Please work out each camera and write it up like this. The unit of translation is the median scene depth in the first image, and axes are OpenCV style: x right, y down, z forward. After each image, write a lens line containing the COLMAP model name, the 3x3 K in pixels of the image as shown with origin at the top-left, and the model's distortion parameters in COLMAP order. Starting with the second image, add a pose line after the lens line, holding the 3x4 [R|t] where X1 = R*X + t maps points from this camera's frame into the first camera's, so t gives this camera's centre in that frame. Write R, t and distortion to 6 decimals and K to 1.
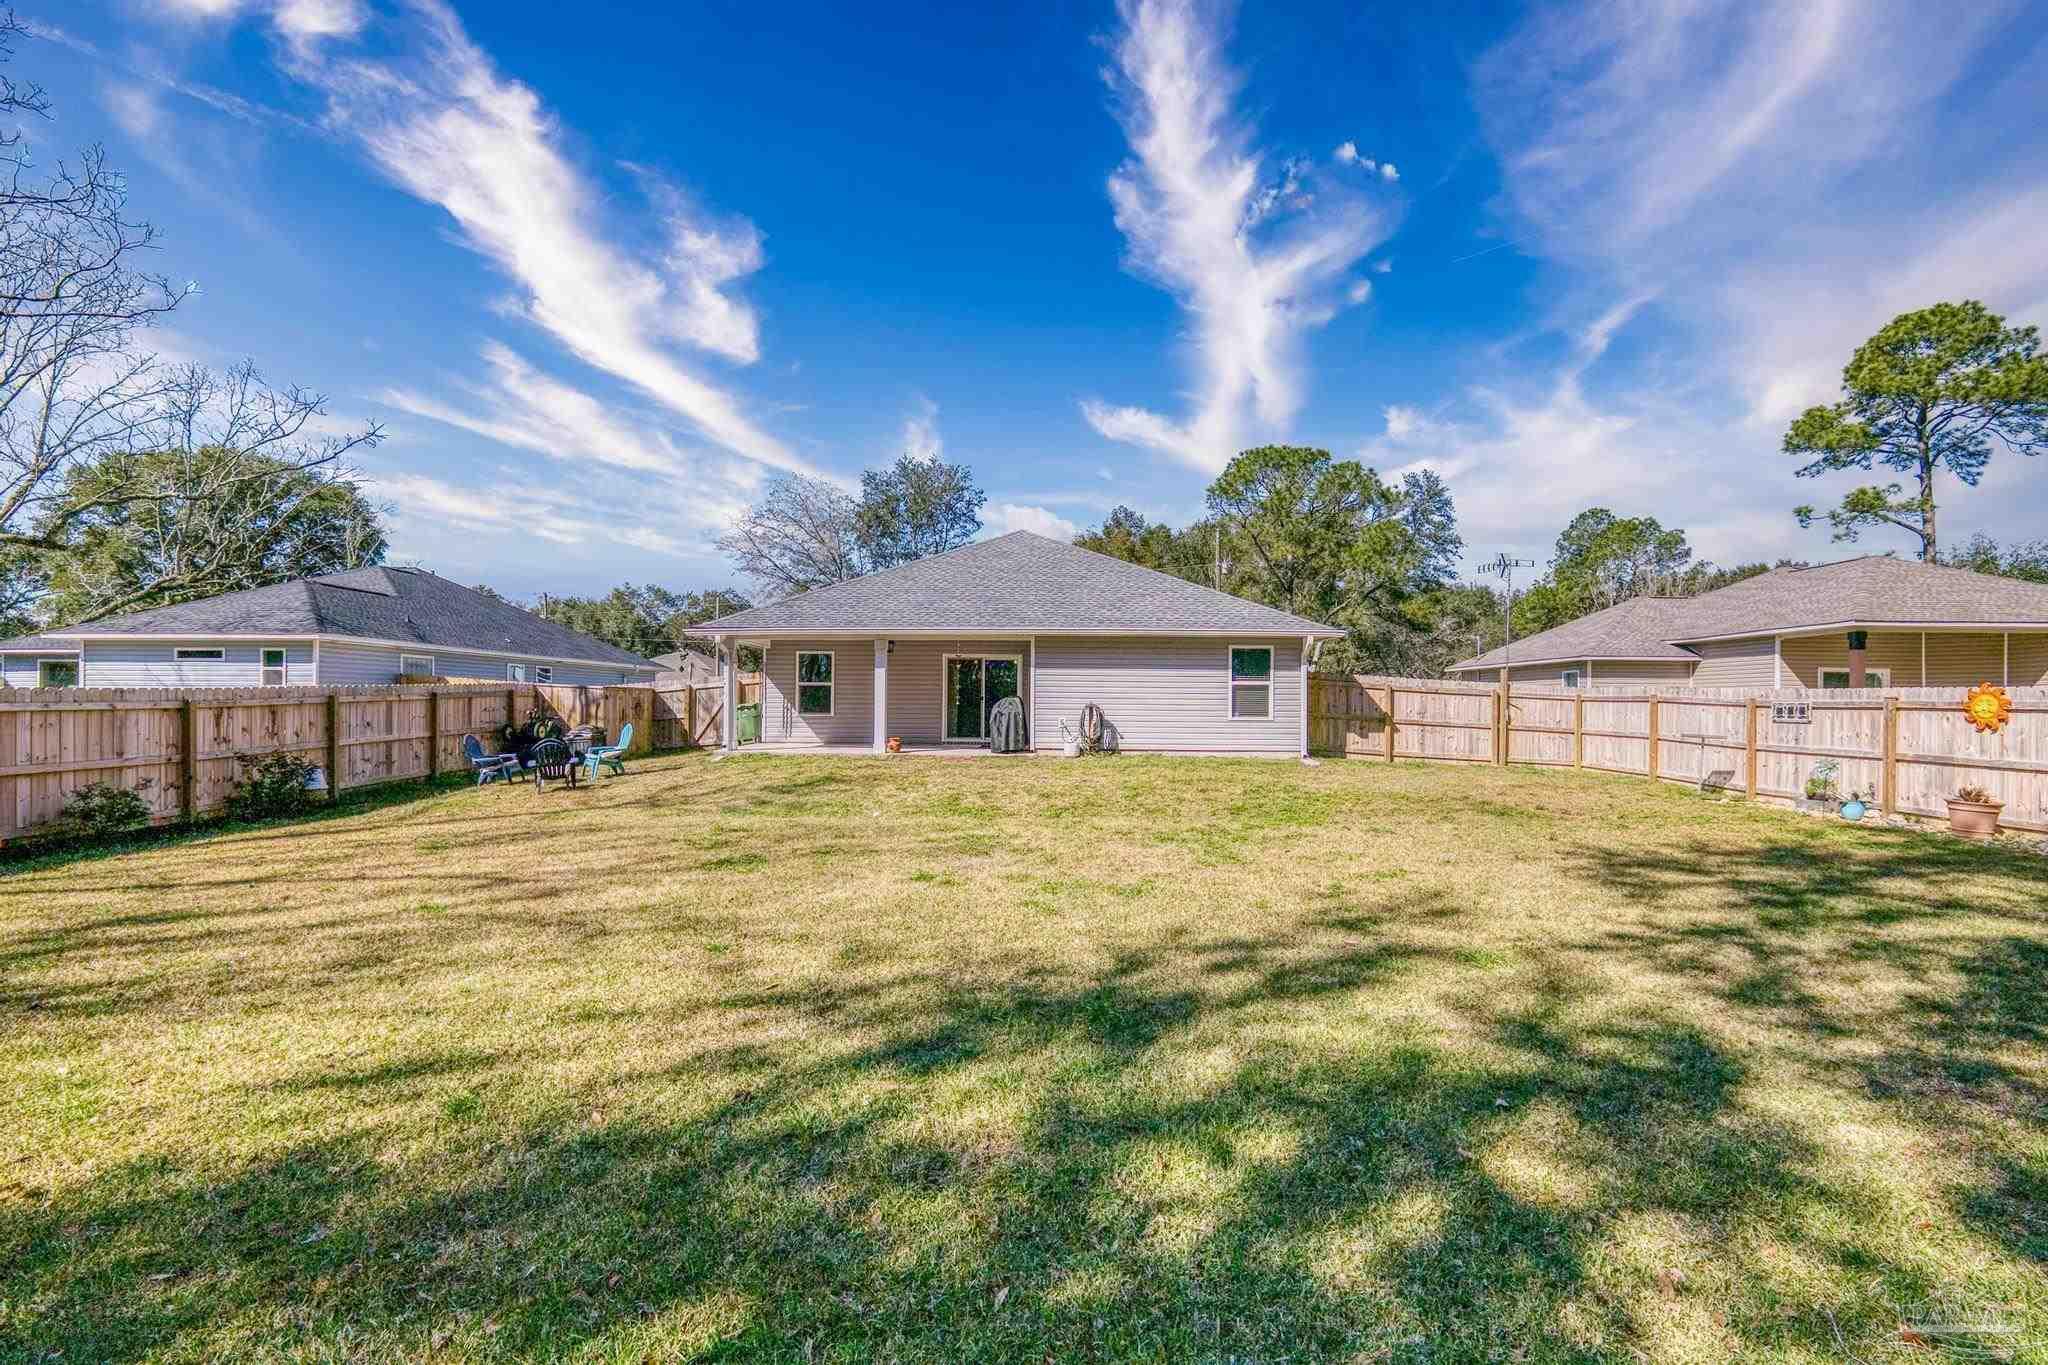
lens RADIAL K [[909.9, 0, 1015.0], [0, 909.9, 704.5], [0, 0, 1]] dist [-0.047285, 0.018340]
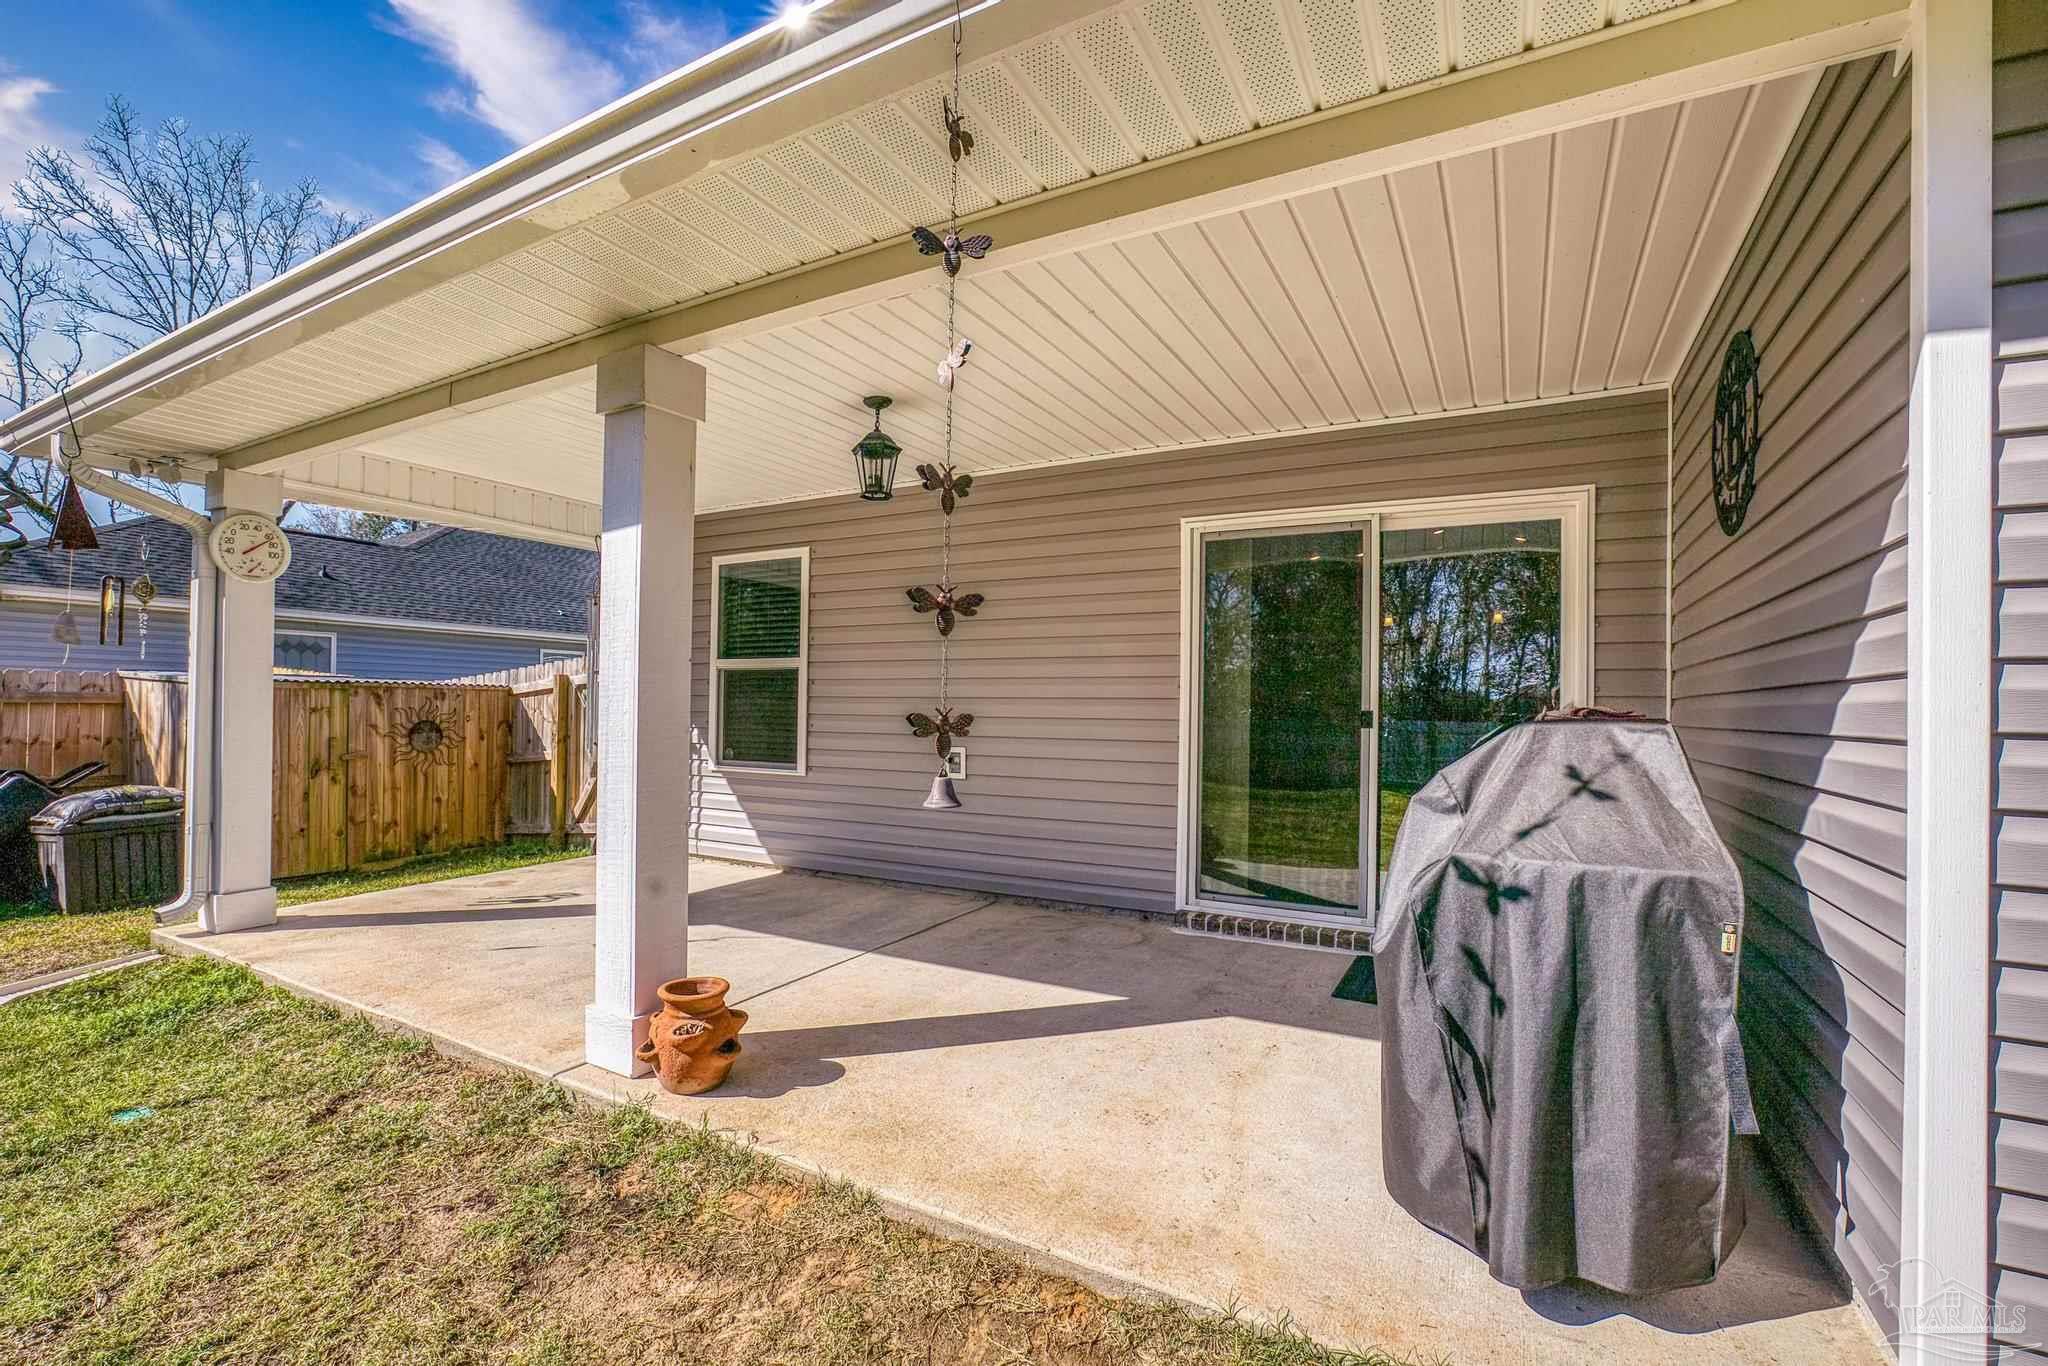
lens RADIAL K [[900.3, 0, 1017.7], [0, 900.3, 706.2], [0, 0, 1]] dist [-0.044800, 0.016818]
pose [[0.892253, 0.003418, -0.451522, -0.017052], [-0.006749, 0.999961, -0.005767, -0.008815], [0.451485, 0.008193, 0.892241, 0.859808]]
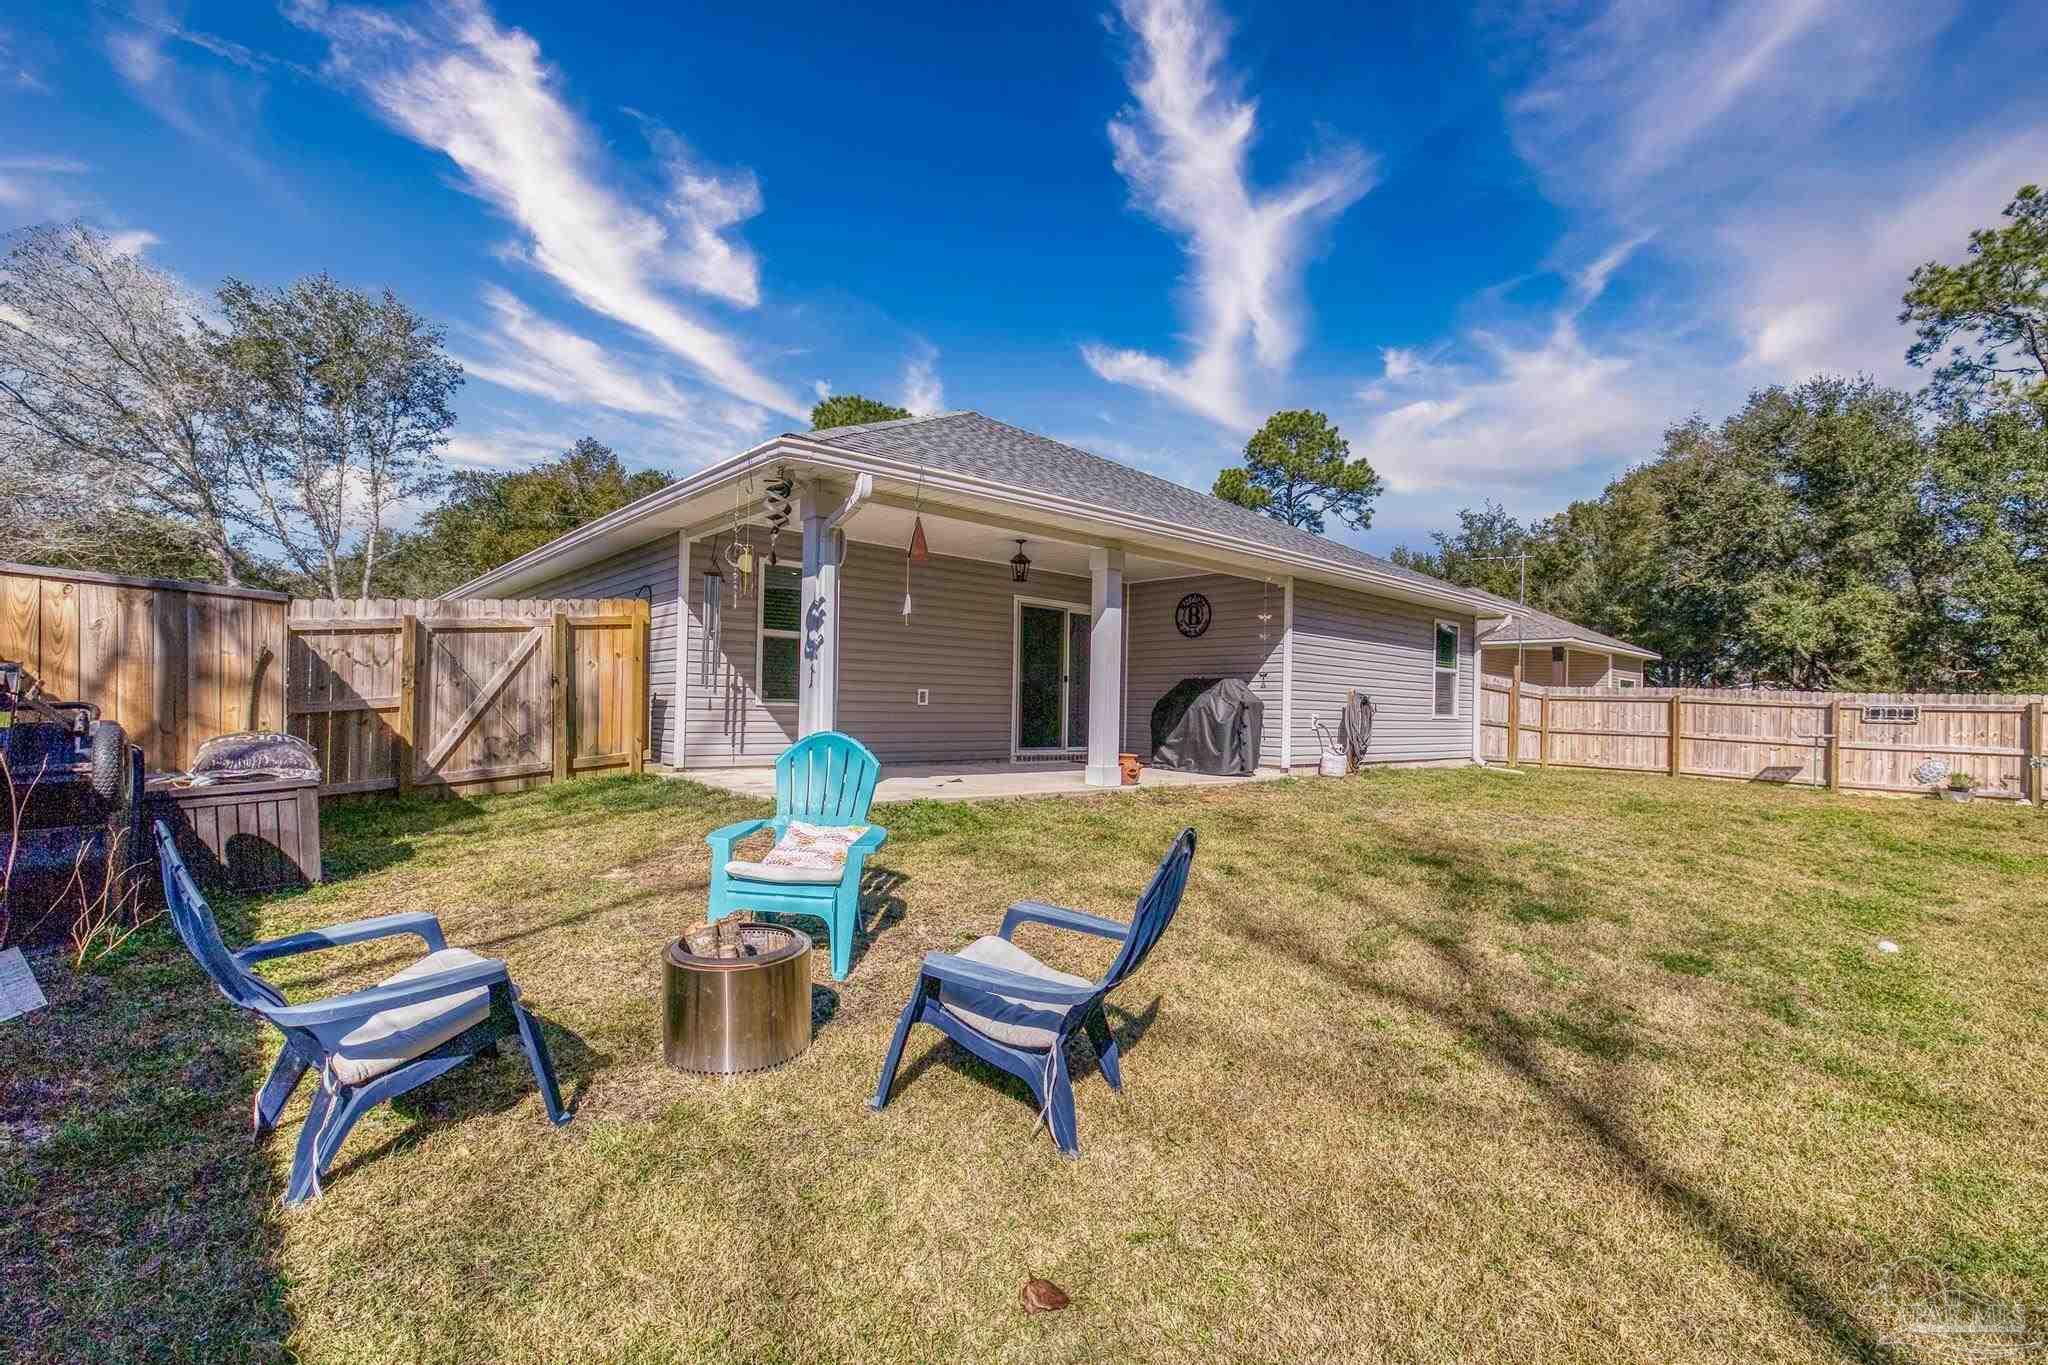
lens RADIAL K [[896.6, 0, 1016.9], [0, 896.6, 707.9], [0, 0, 1]] dist [-0.039564, 0.016769]
pose [[0.733000, 0.008512, 0.680175, -0.487112], [-0.017423, 0.999829, 0.006264, 0.009544], [-0.680005, -0.016442, 0.733023, 0.661626]]
